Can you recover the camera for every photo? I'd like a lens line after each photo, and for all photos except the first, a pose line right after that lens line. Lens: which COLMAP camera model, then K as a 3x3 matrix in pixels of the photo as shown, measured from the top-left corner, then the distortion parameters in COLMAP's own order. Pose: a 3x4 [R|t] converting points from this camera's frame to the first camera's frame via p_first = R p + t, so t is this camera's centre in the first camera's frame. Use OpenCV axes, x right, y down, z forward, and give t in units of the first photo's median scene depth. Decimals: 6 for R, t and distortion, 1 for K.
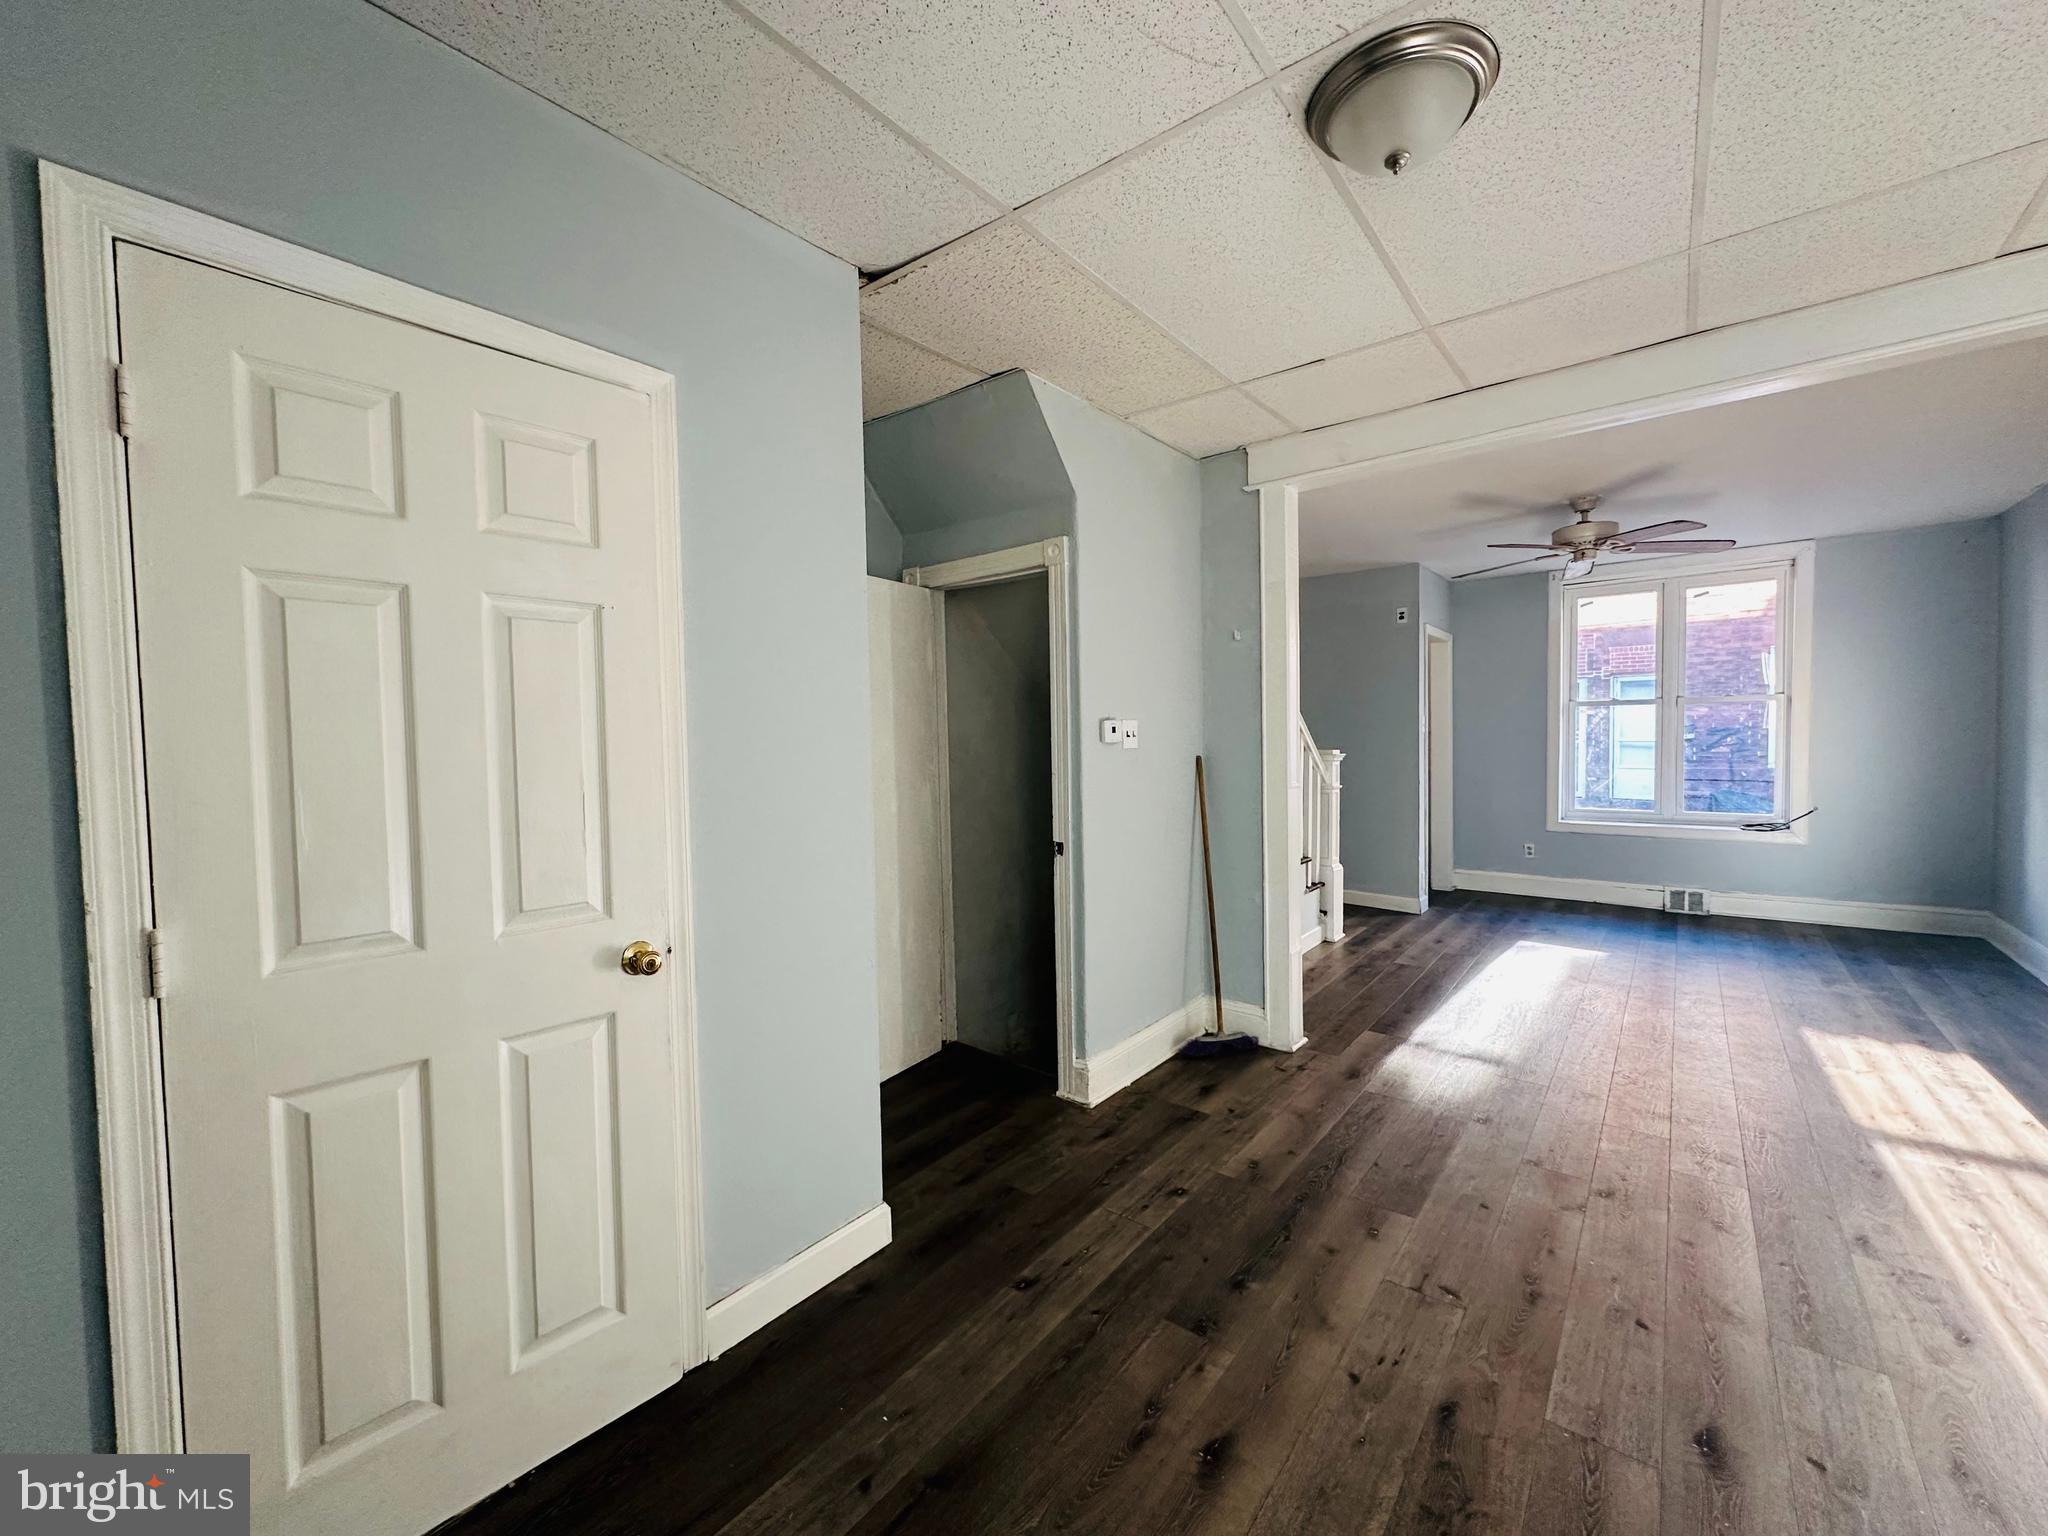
lens RADIAL K [[816.8, 0, 1024.0], [0, 816.8, 768.0], [0, 0, 1]] dist [-0.000163, 0.000708]
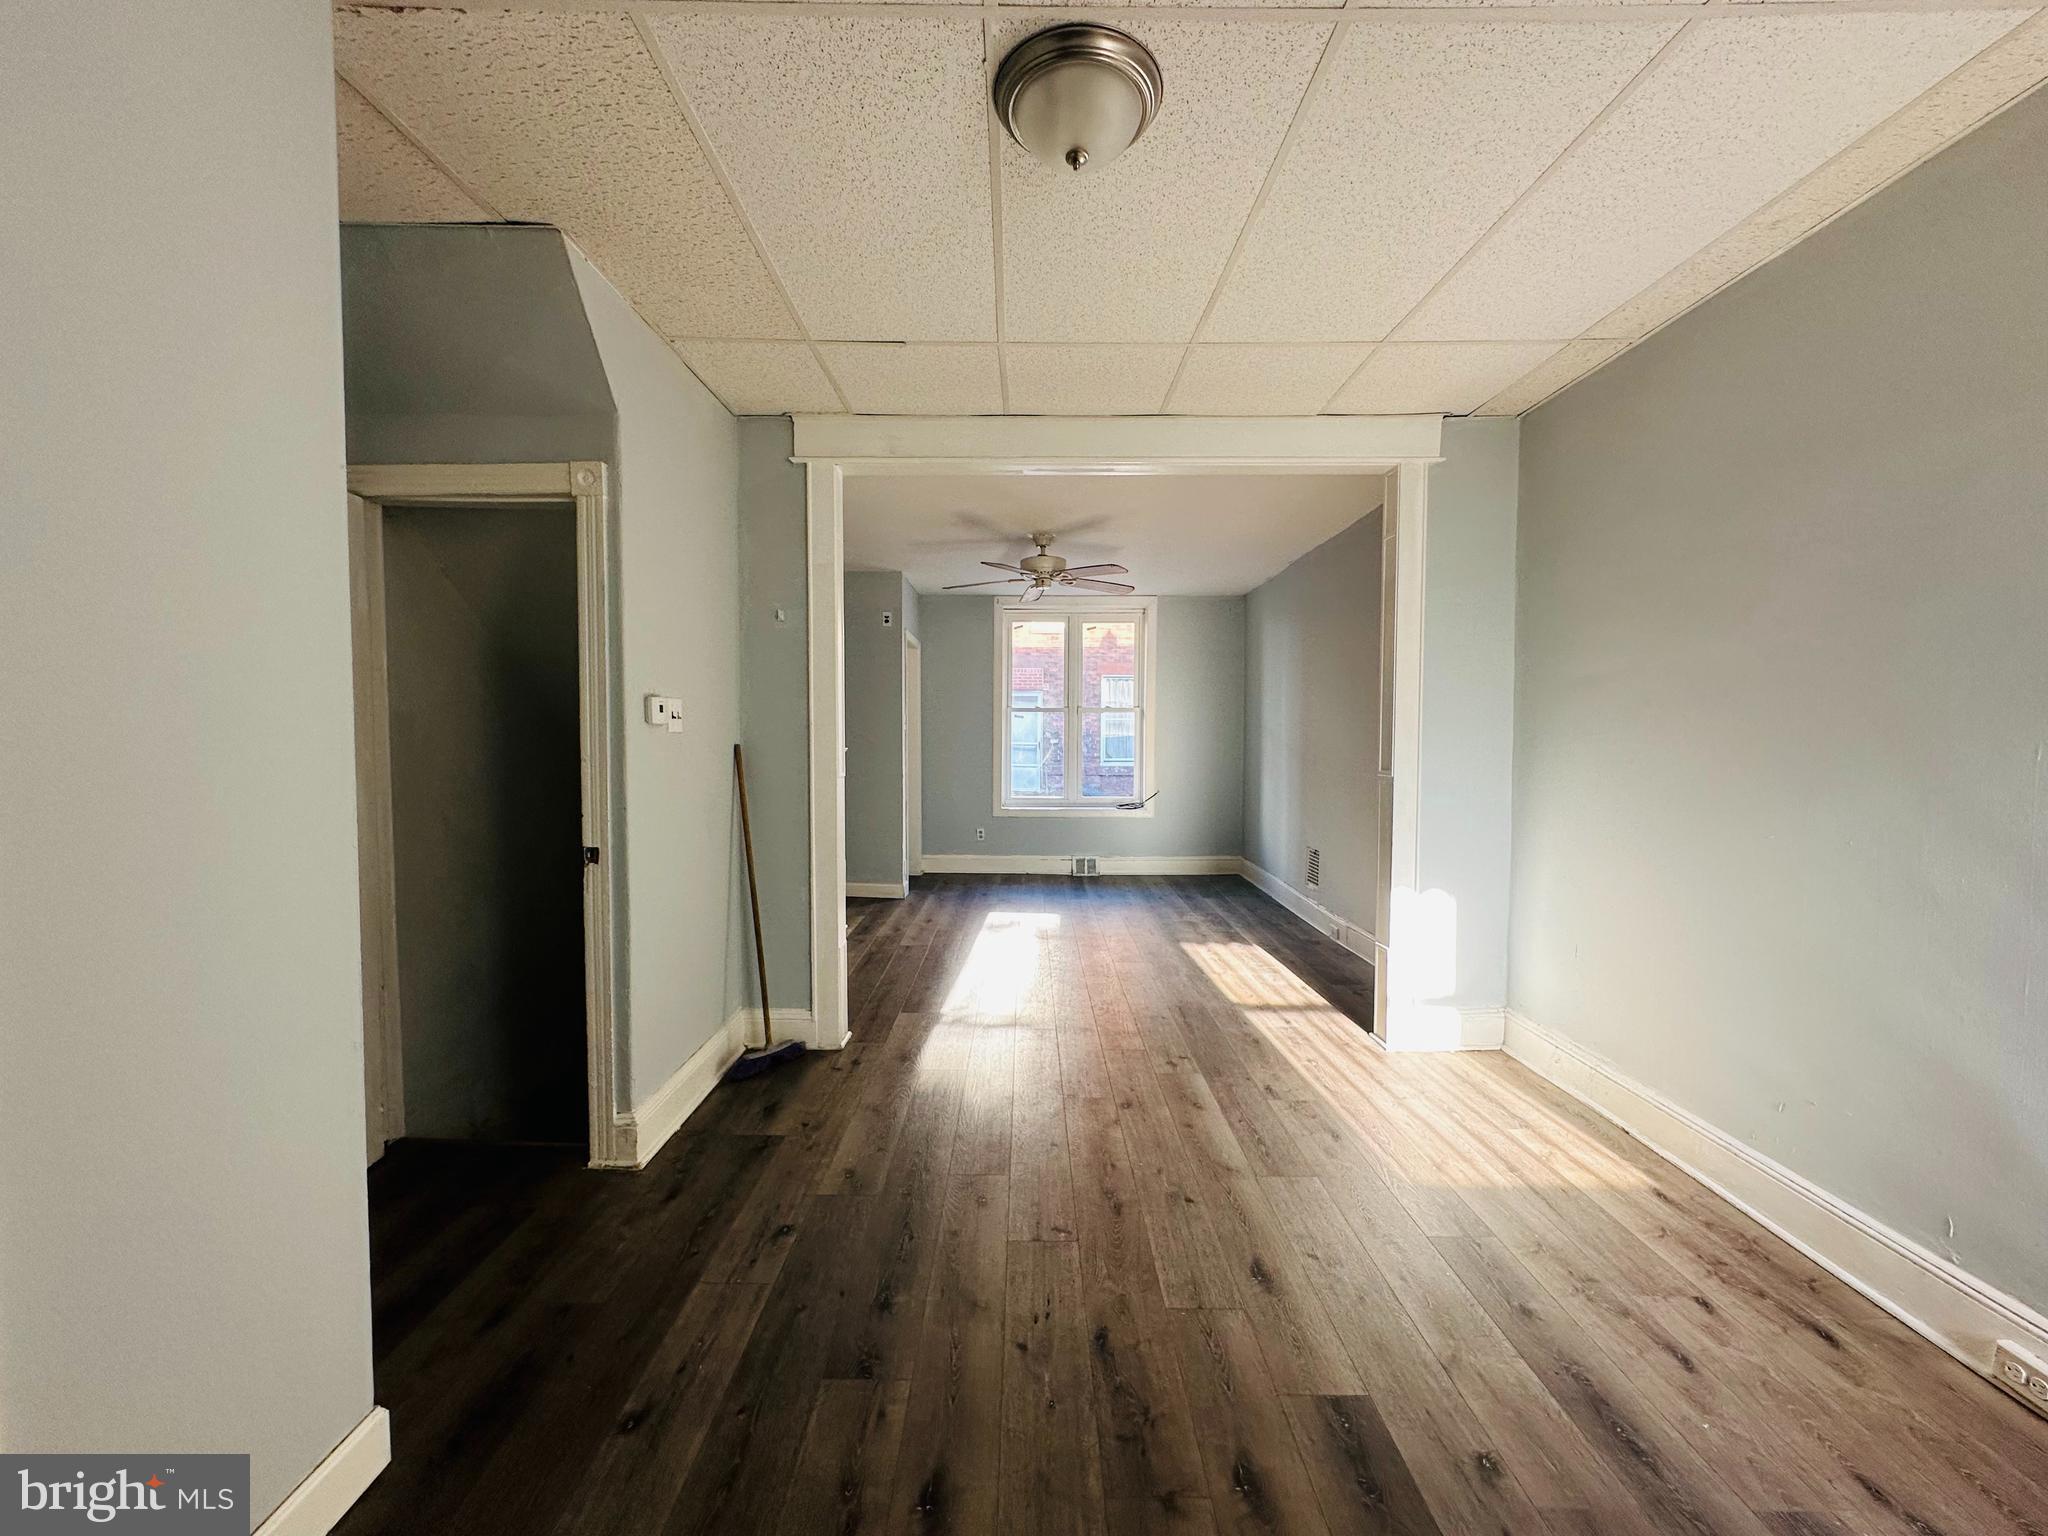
lens RADIAL K [[816.8, 0, 1024.0], [0, 816.8, 768.0], [0, 0, 1]] dist [-0.000163, 0.000708]
pose [[0.779494, -0.004981, 0.626390, -0.128380], [0.007171, 0.999974, -0.000971, 0.017860], [-0.626369, 0.005249, 0.779509, 0.119143]]
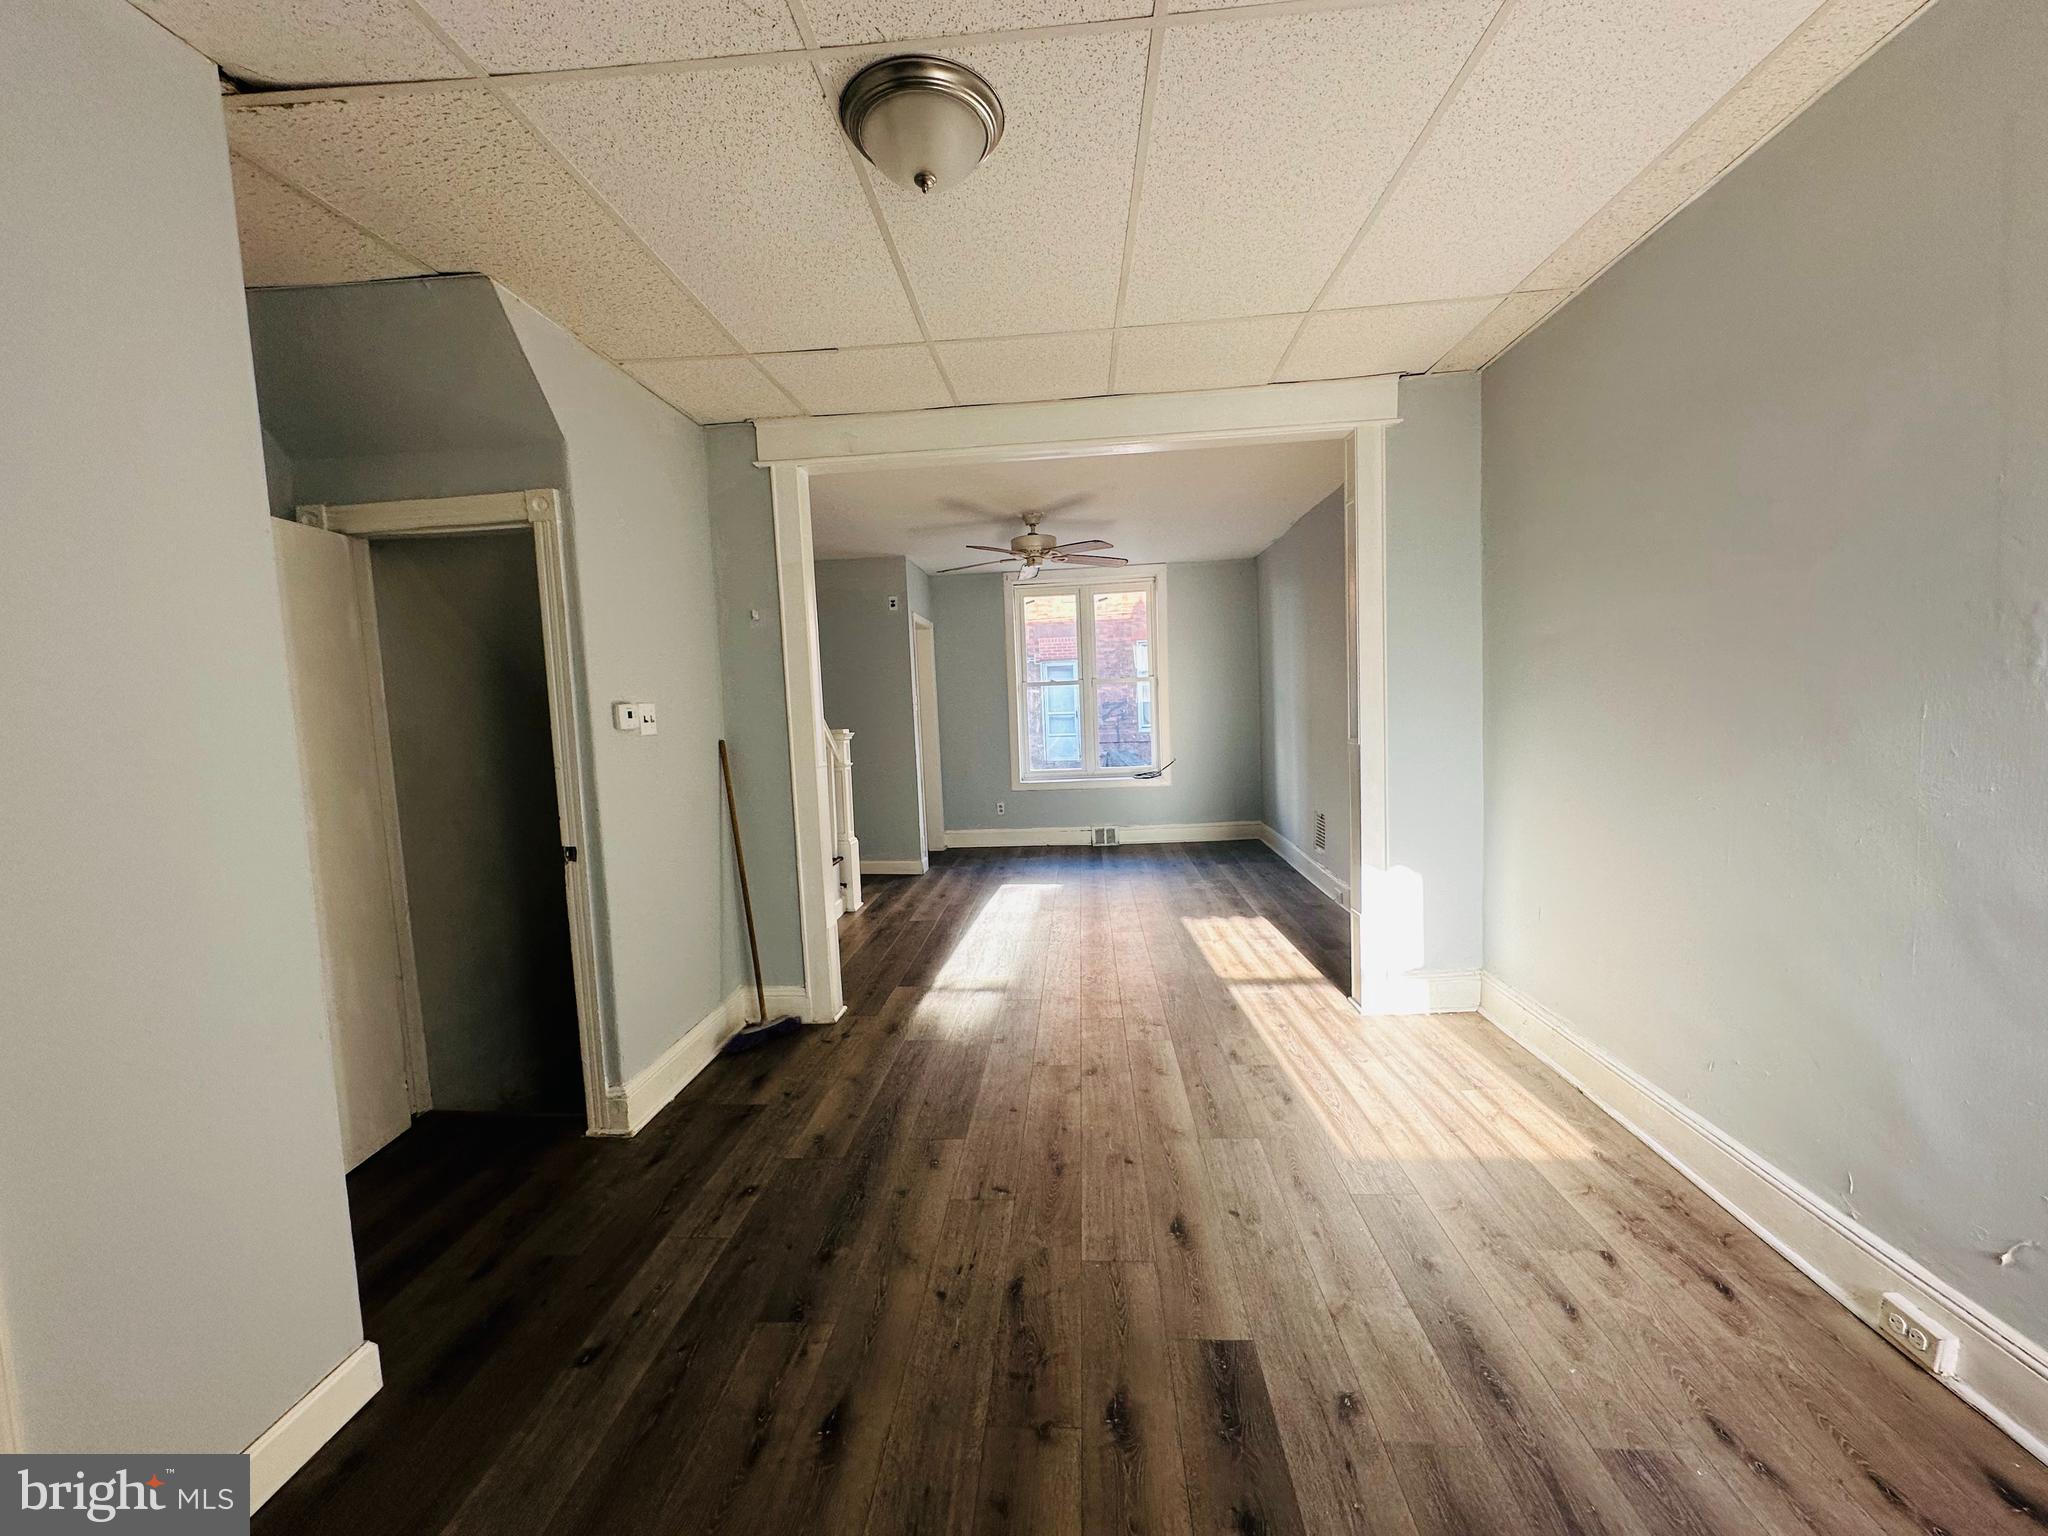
lens RADIAL K [[816.8, 0, 1024.0], [0, 816.8, 768.0], [0, 0, 1]] dist [-0.000163, 0.000708]
pose [[0.819741, -0.062059, 0.569363, -0.050983], [0.049788, 0.998070, 0.037105, -0.000098], [-0.570567, -0.002069, 0.821249, 0.017768]]
